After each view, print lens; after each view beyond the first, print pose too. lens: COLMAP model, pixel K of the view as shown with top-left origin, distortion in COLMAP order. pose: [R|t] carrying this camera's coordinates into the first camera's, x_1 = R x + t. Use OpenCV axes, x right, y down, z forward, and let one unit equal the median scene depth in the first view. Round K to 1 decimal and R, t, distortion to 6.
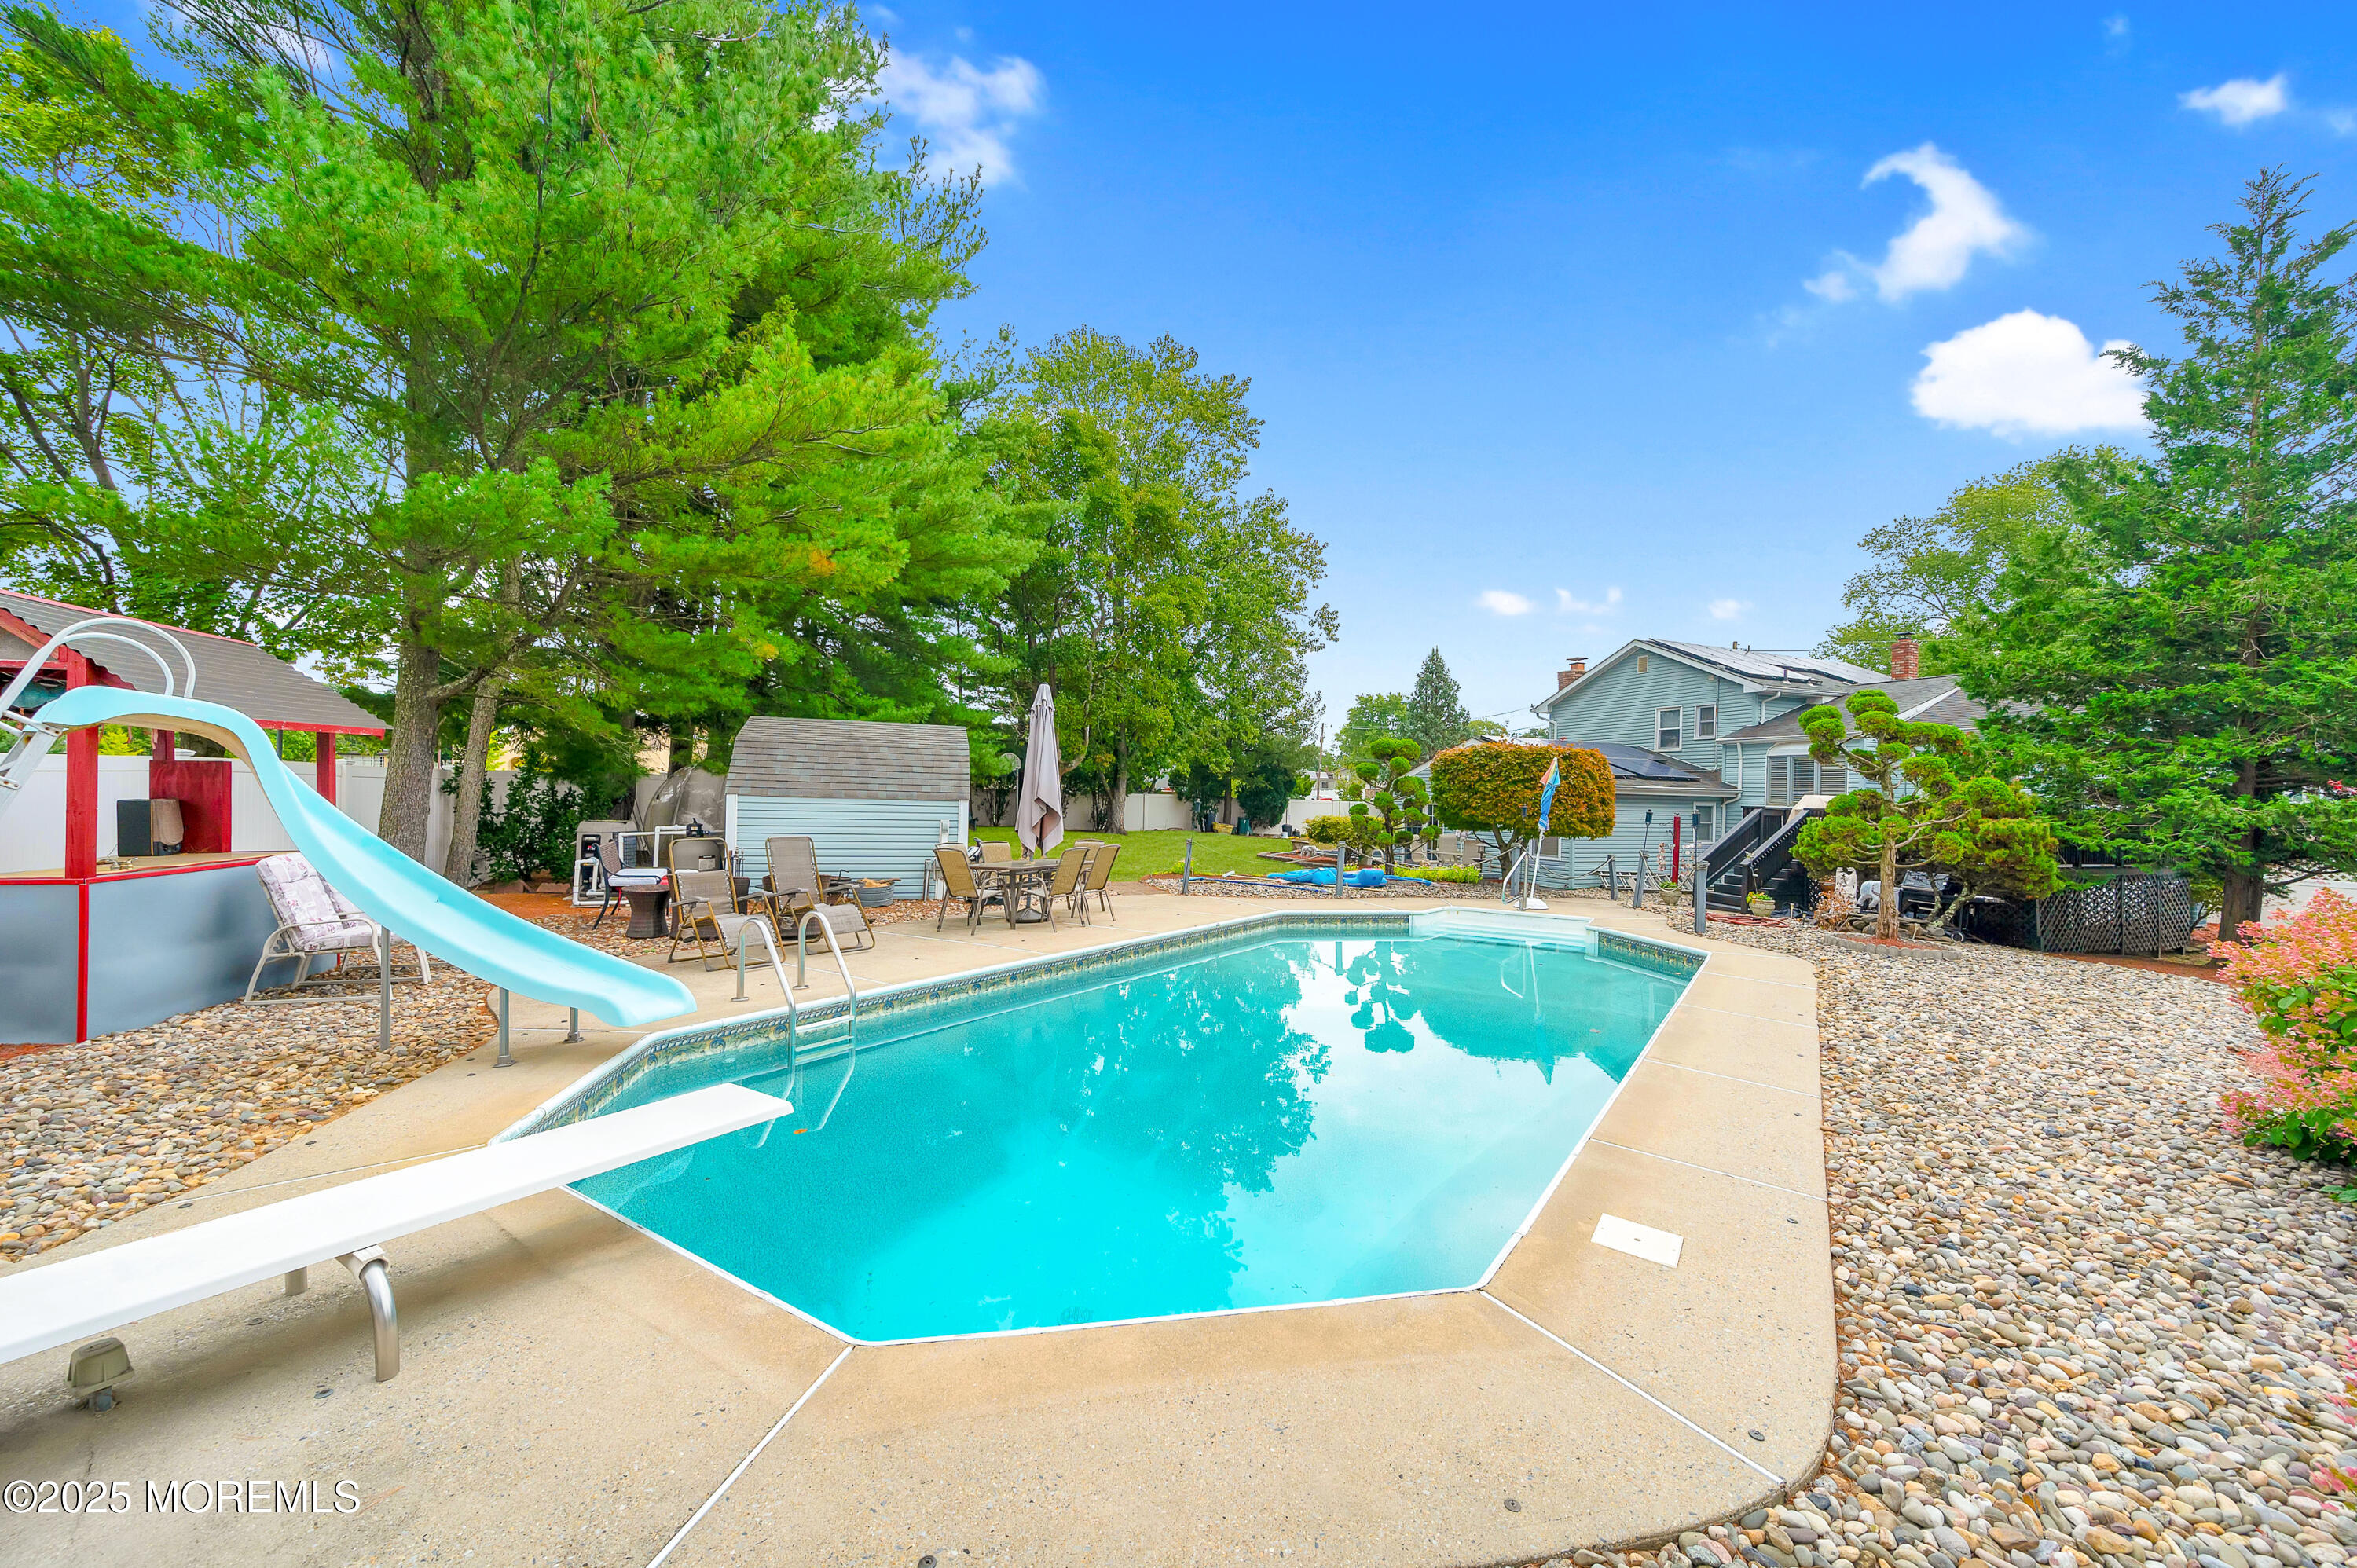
lens RADIAL K [[945.0, 0, 1168.8], [0, 945.0, 811.6], [0, 0, 1]] dist [0.003010, 0.000482]
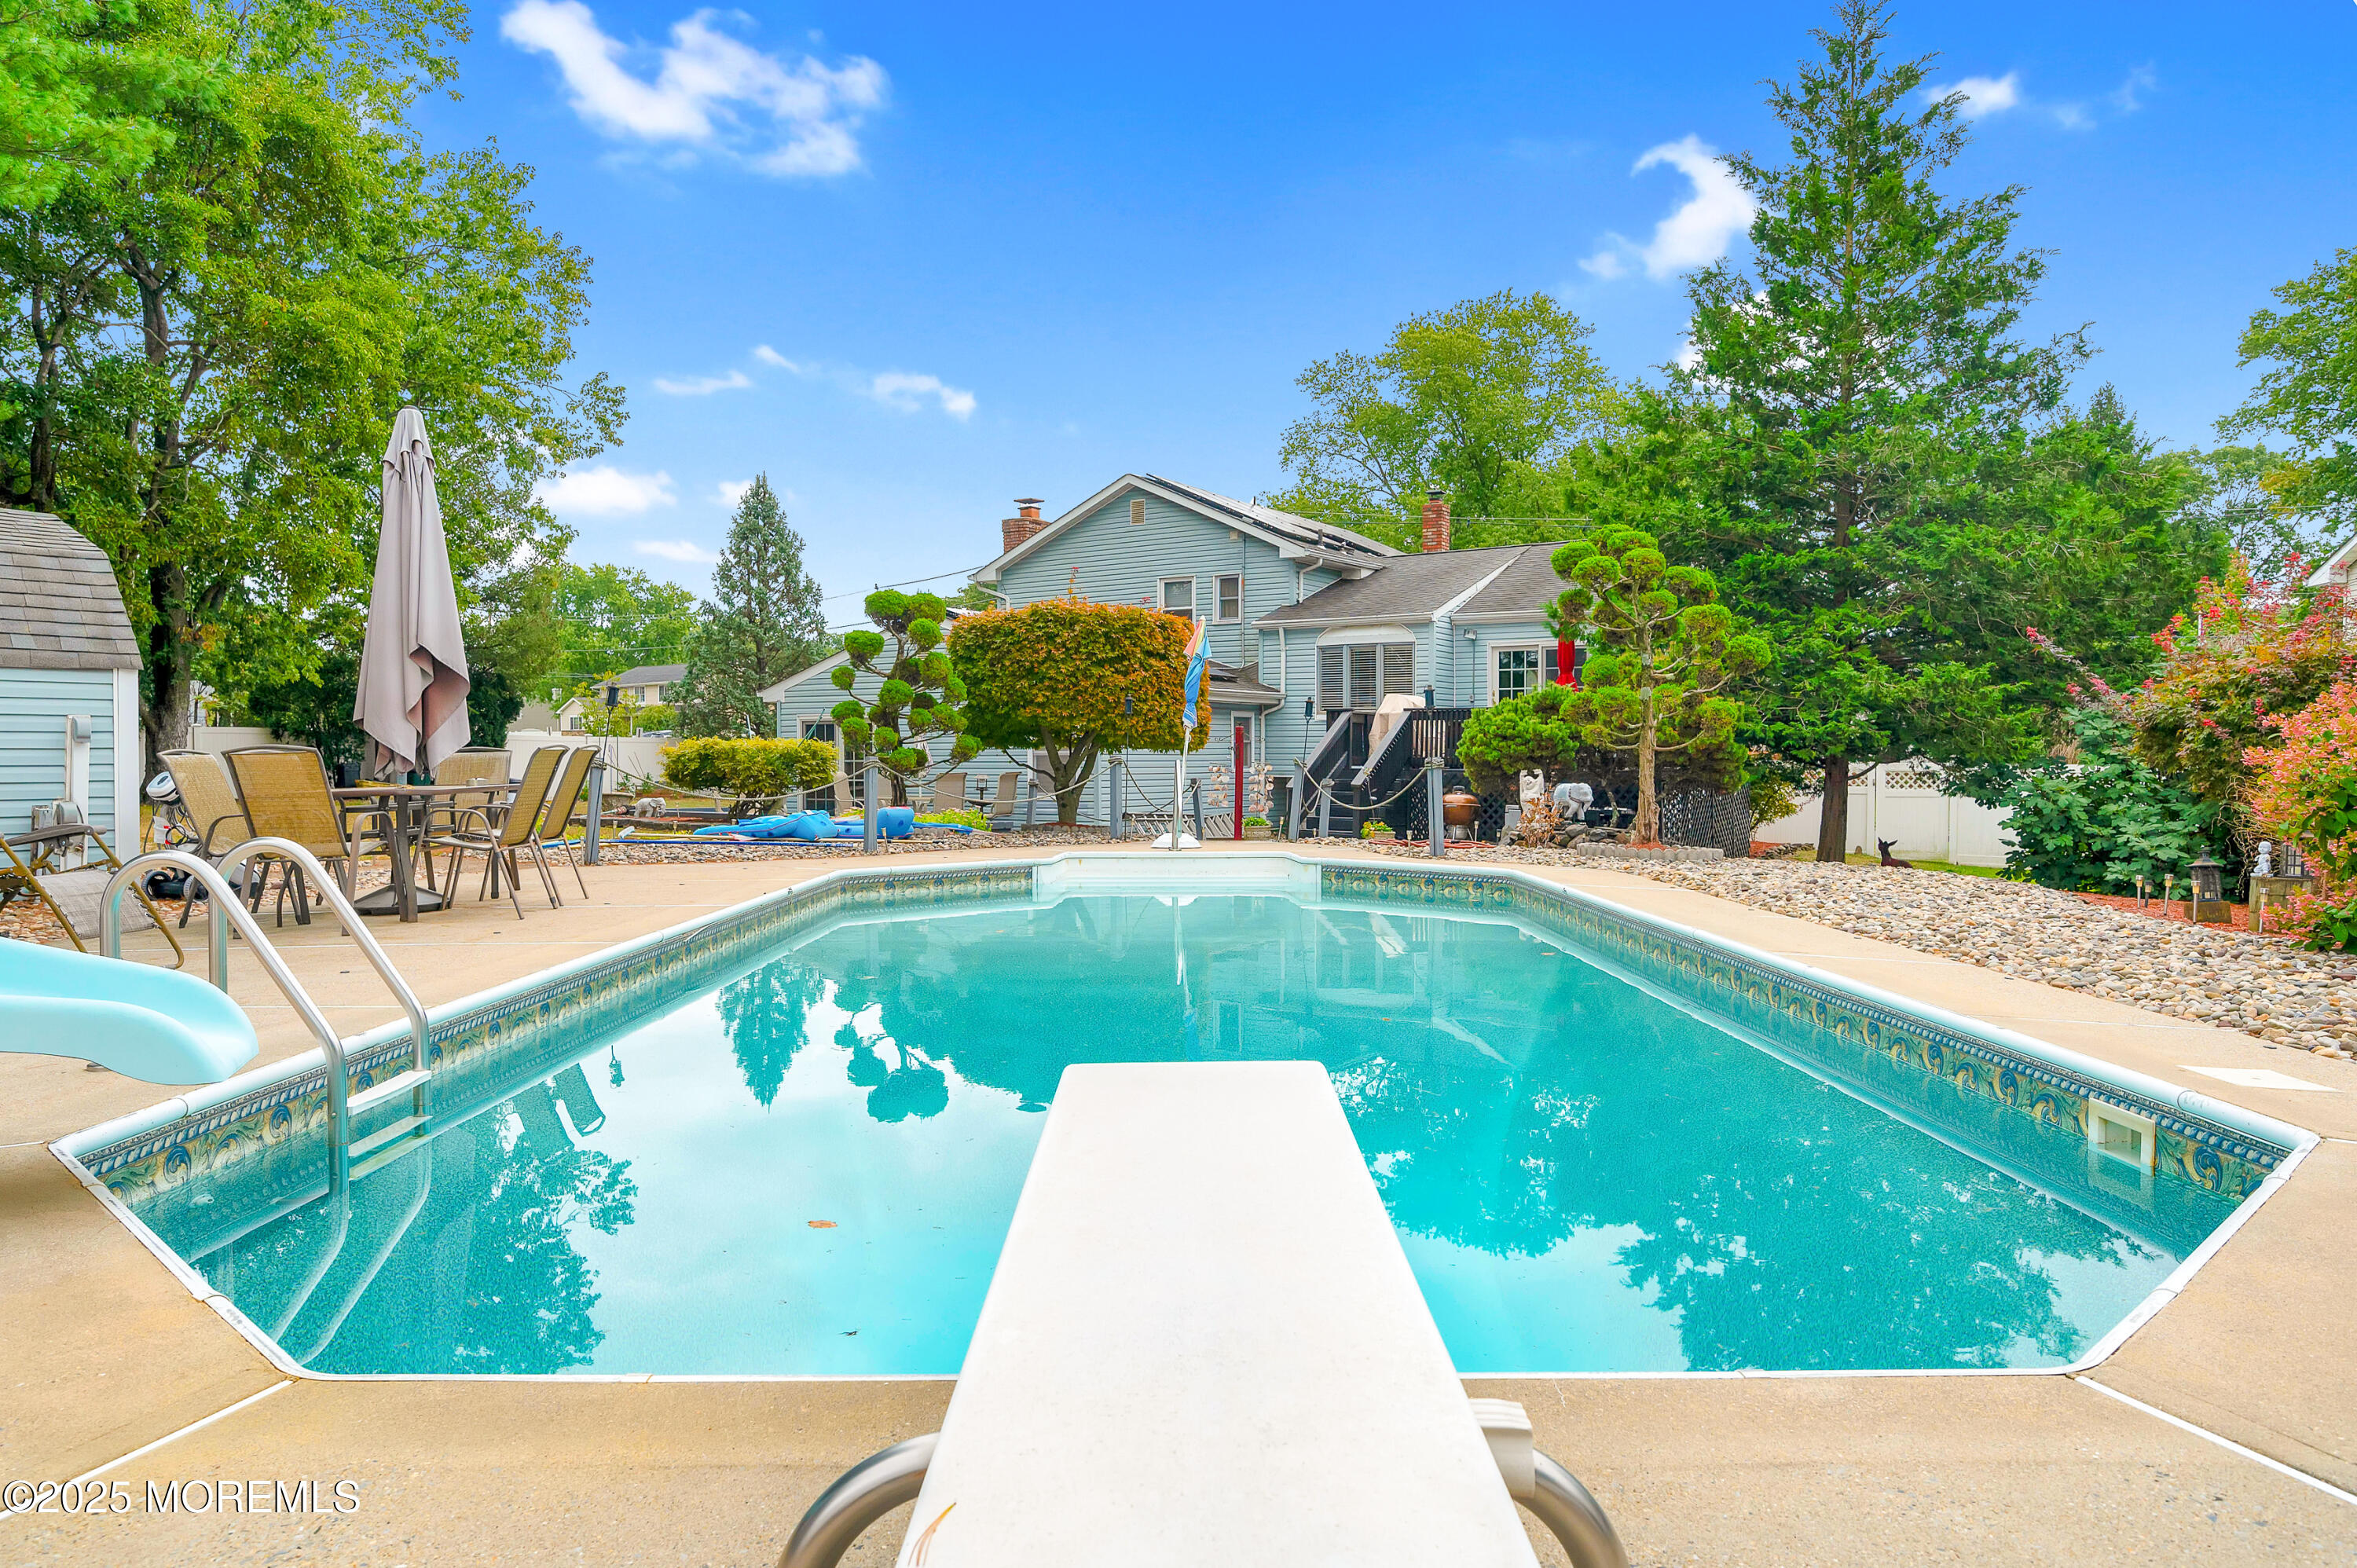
lens RADIAL K [[1582.0, 0, 1179.8], [0, 1582.0, 810.0], [0, 0, 1]] dist [-0.007105, 0.036407]
pose [[0.826410, -0.039501, 0.561682, -0.129983], [0.025994, 0.999149, 0.032021, 0.023856], [-0.562469, -0.011862, 0.826733, 0.057377]]
